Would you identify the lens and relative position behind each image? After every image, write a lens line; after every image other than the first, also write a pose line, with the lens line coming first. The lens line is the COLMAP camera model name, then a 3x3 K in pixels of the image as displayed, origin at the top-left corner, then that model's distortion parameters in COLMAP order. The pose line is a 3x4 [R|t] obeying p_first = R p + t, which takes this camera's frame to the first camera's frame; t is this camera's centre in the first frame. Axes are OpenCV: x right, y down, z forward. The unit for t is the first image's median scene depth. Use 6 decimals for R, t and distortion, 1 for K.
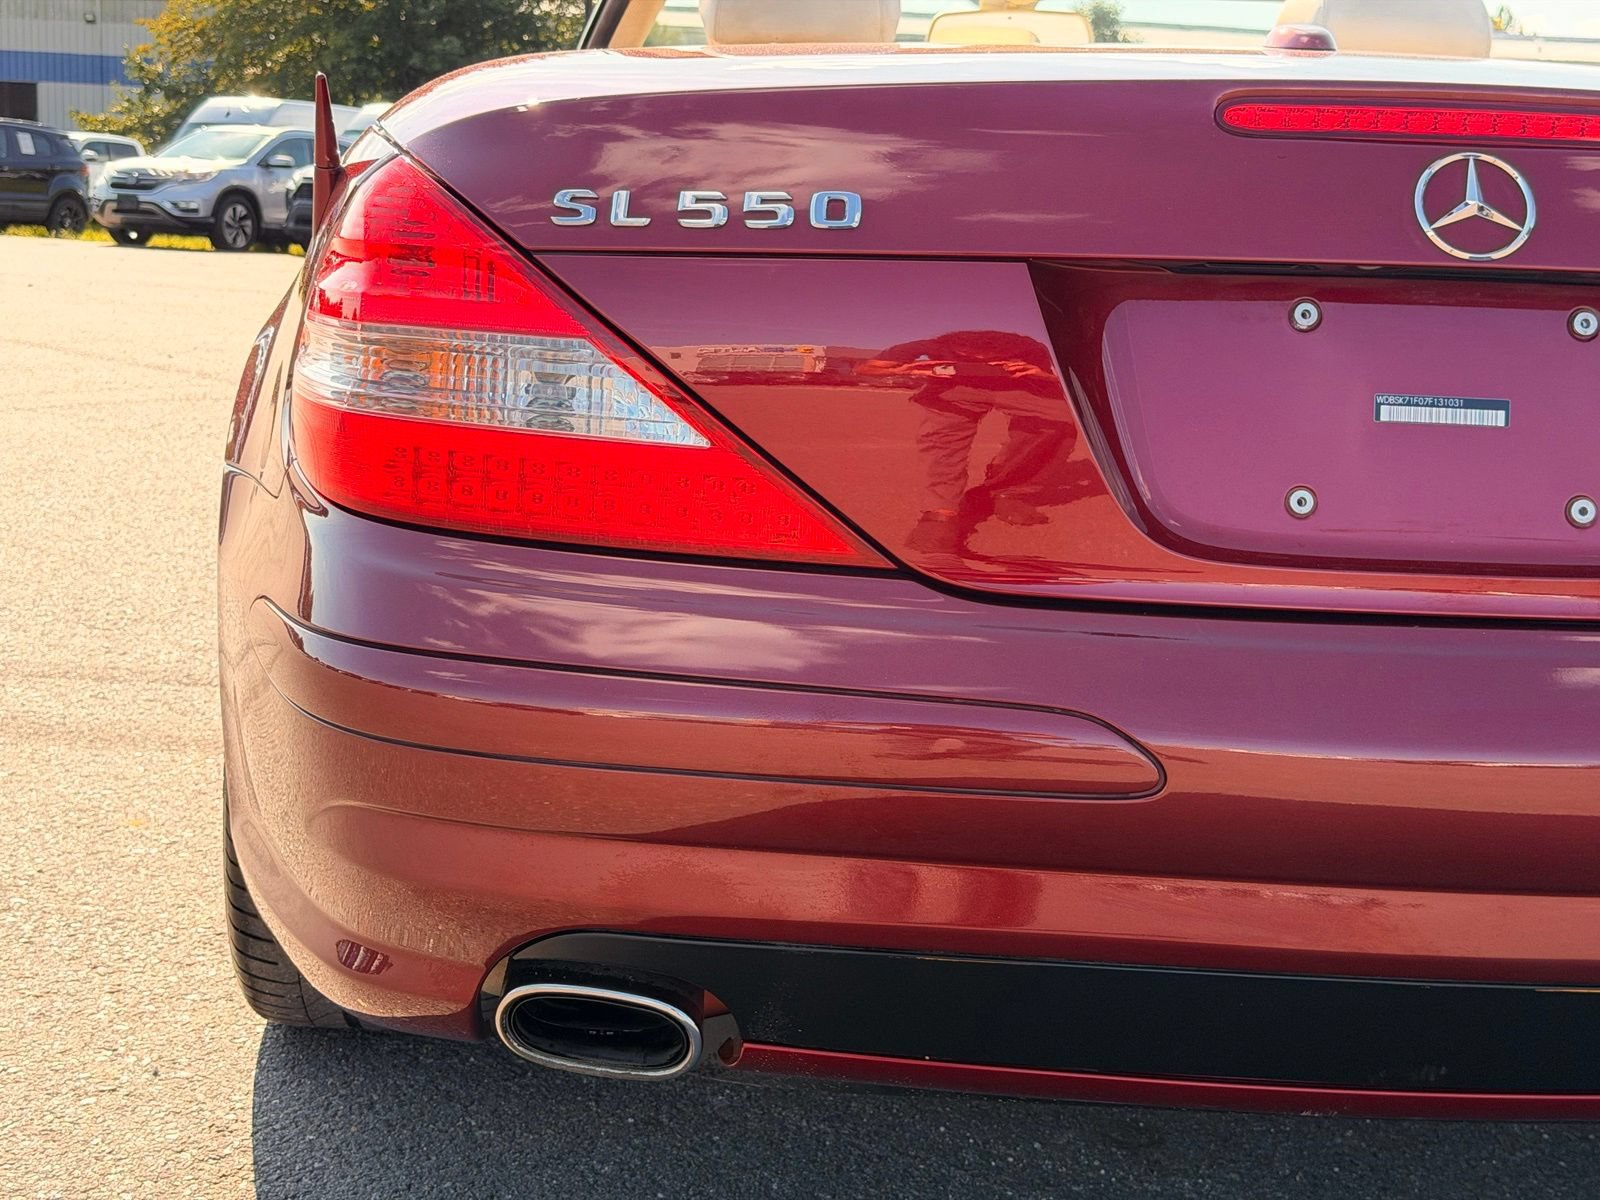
lens RADIAL K [[2234.5, 0, 794.2], [0, 2234.5, 630.0], [0, 0, 1]] dist [0.109560, 0.000000]
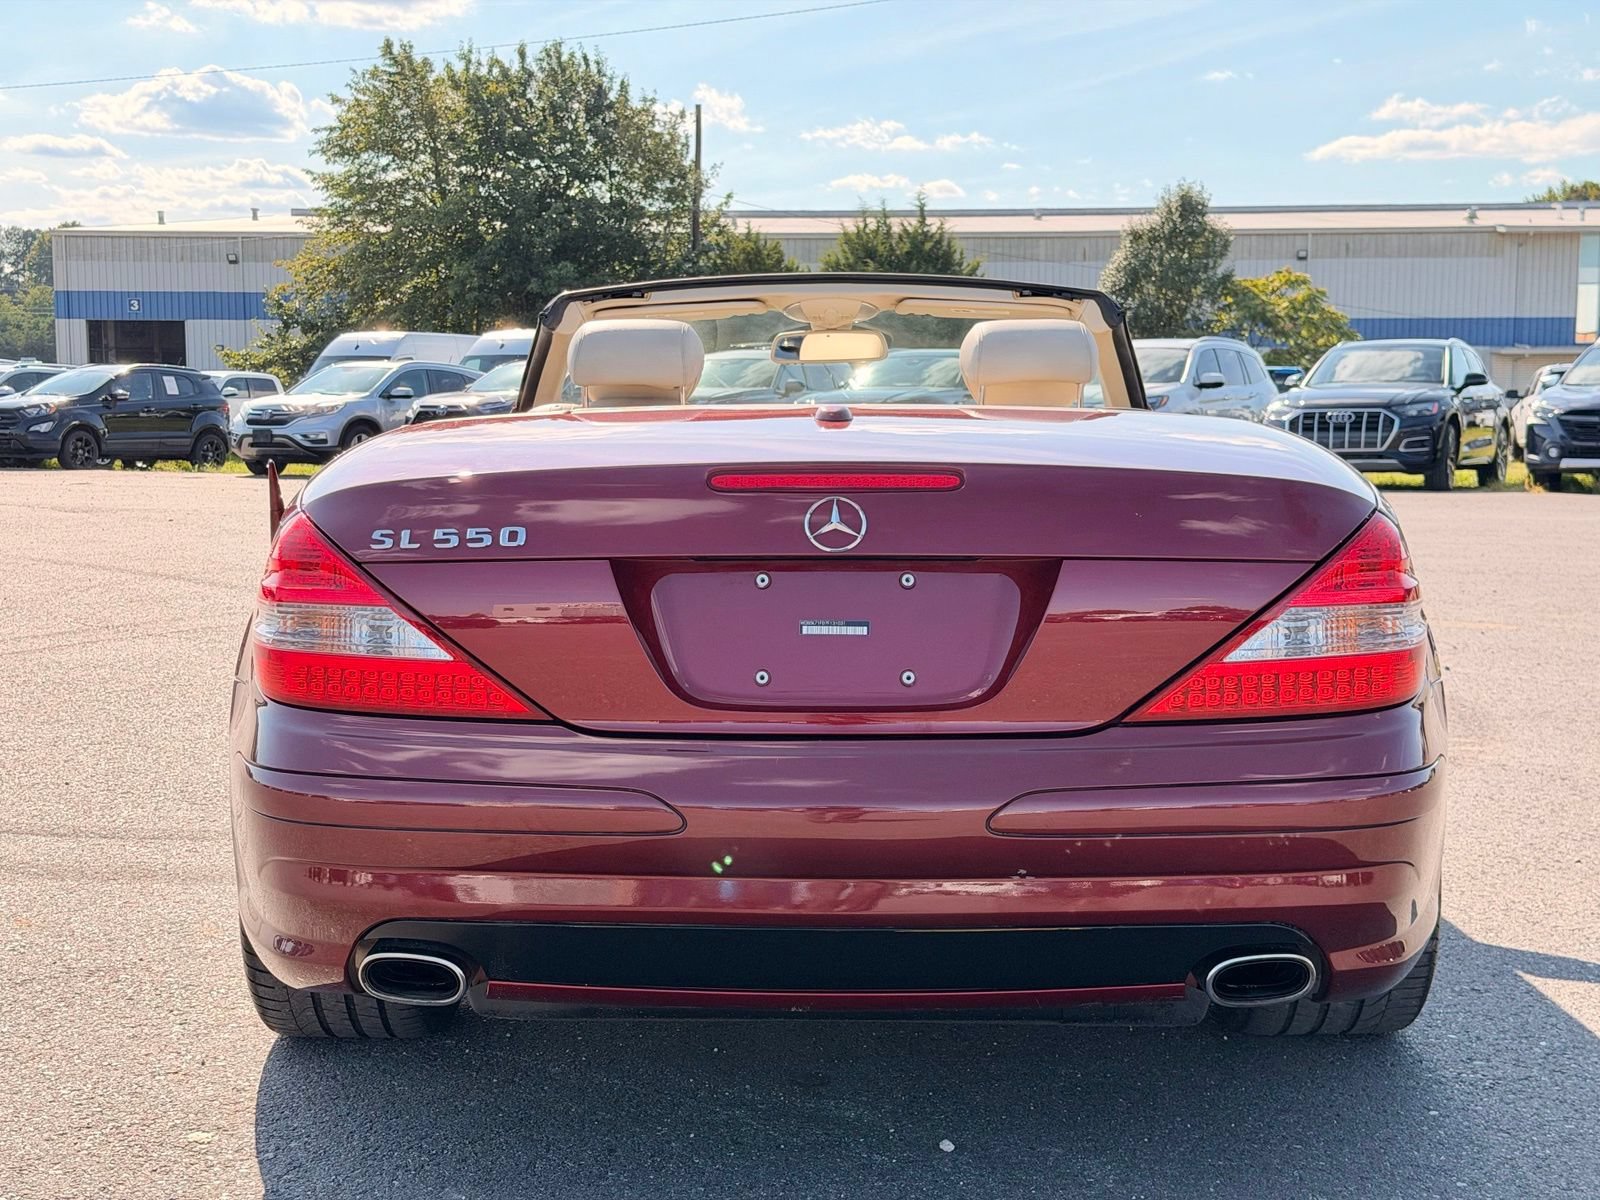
lens RADIAL K [[2234.5, 0, 786.1], [0, 2234.5, 625.5], [0, 0, 1]] dist [0.109560, 0.000000]
pose [[0.997302, -0.038921, -0.062248, 0.176400], [0.033419, 0.995637, -0.087118, 0.031360], [0.065367, 0.084802, 0.994251, -0.429600]]
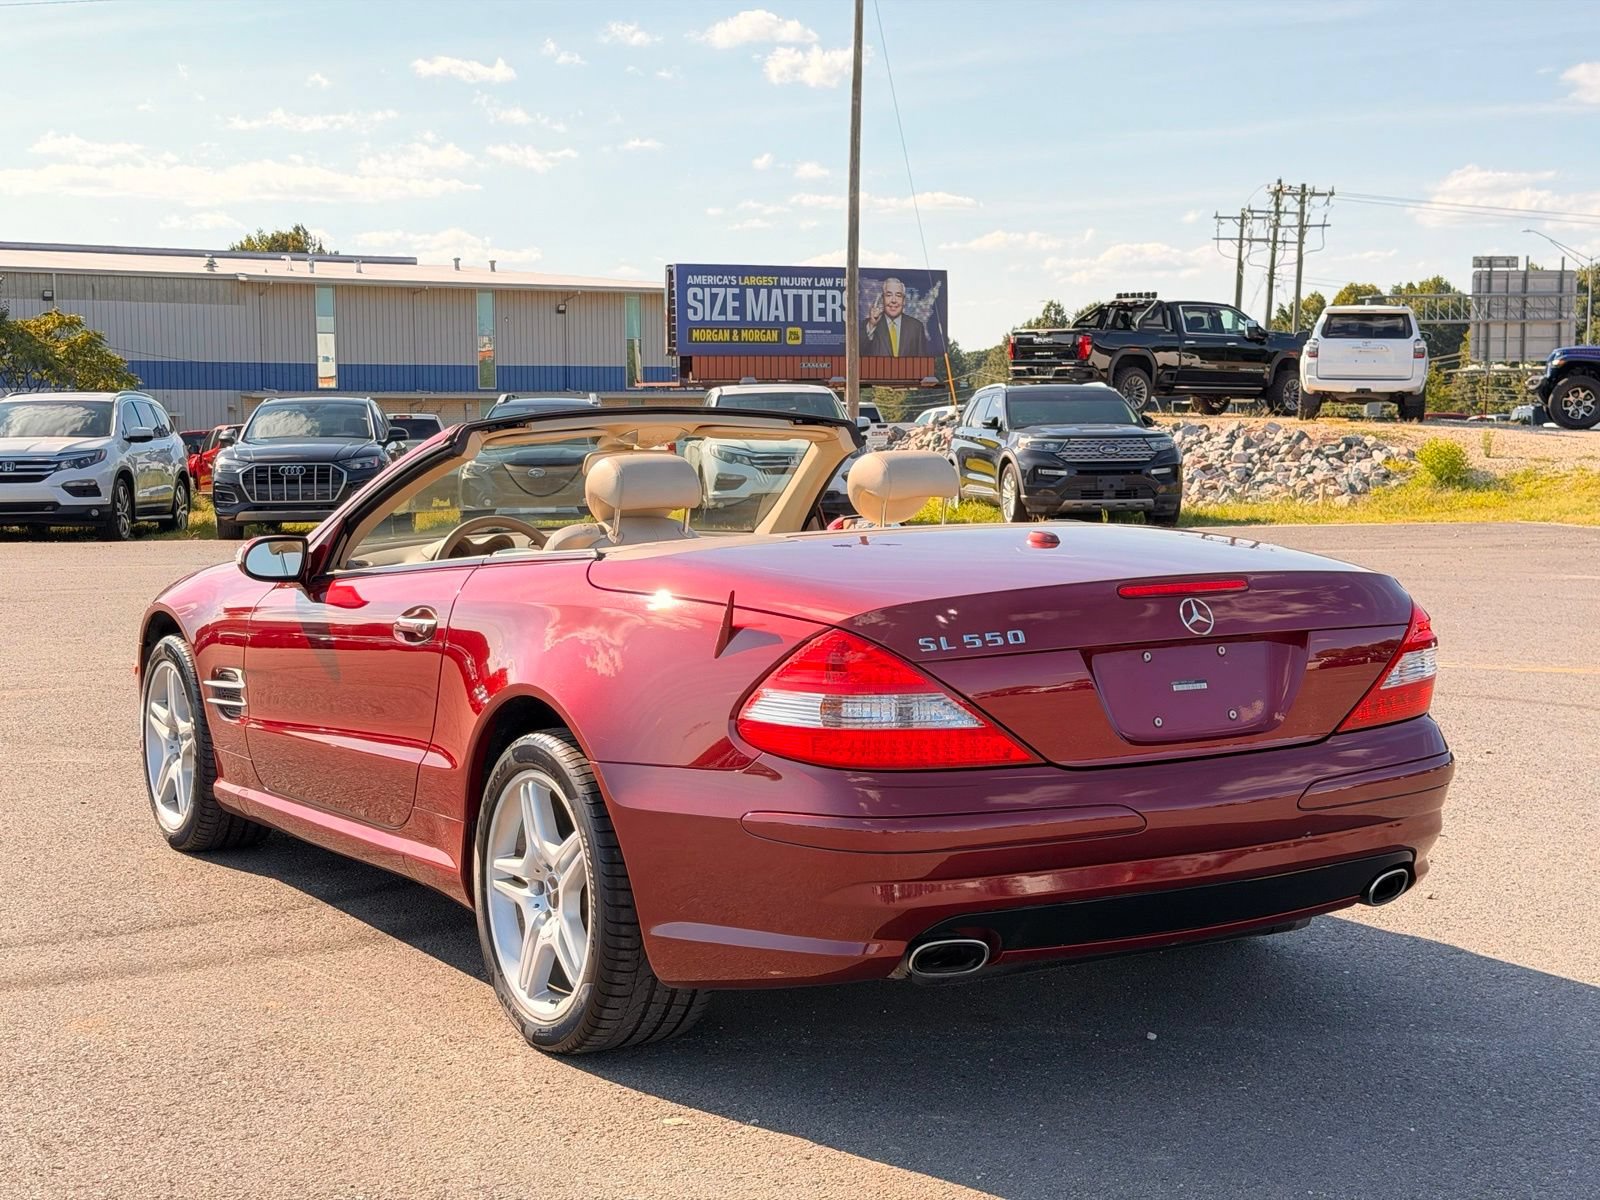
lens RADIAL K [[2234.5, 0, 792.4], [0, 2234.5, 592.0], [0, 0, 1]] dist [0.109560, 0.000000]
pose [[0.873777, -0.089624, 0.477998, -0.734095], [0.138737, 0.987967, -0.068368, -0.043065], [-0.466119, 0.126054, 0.875696, -0.623570]]
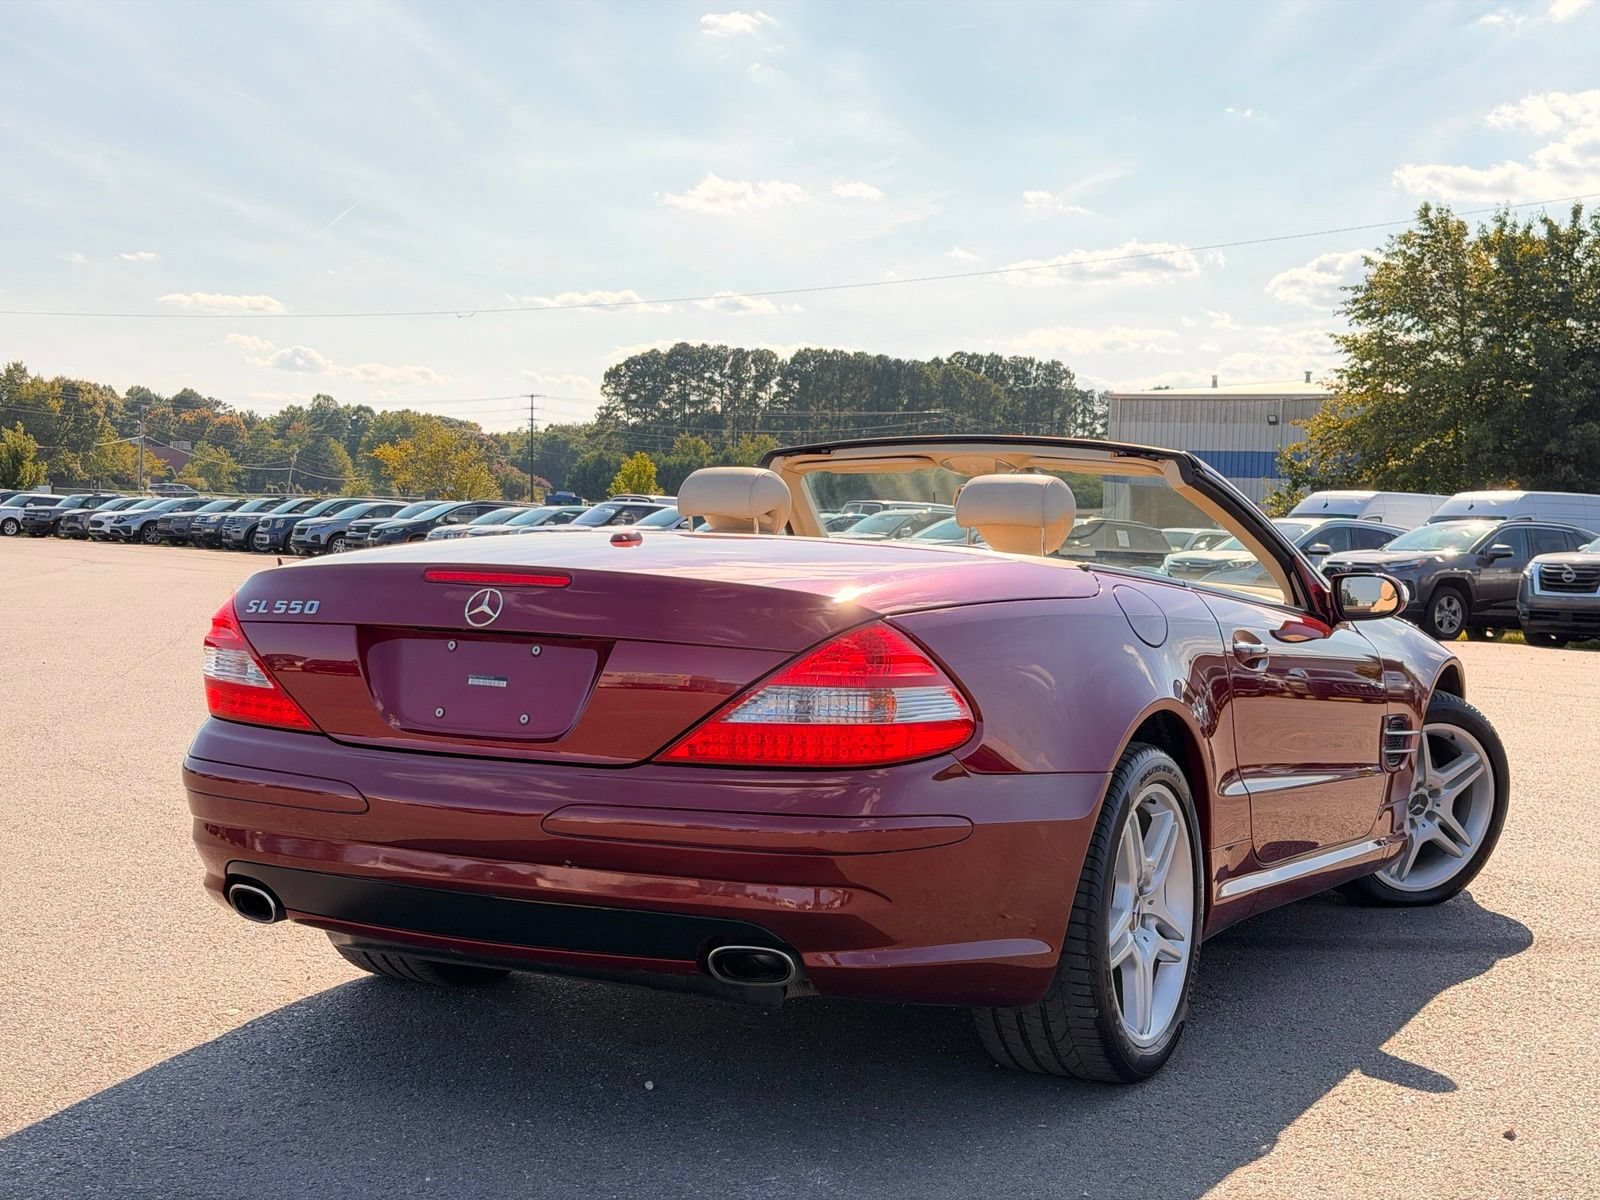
lens RADIAL K [[2234.5, 0, 795.4], [0, 2234.5, 603.4], [0, 0, 1]] dist [0.109560, 0.000000]
pose [[0.866972, 0.001838, -0.498354, 0.948277], [-0.089916, 0.984159, -0.152794, 0.092201], [0.490179, 0.177278, 0.853403, -0.553167]]
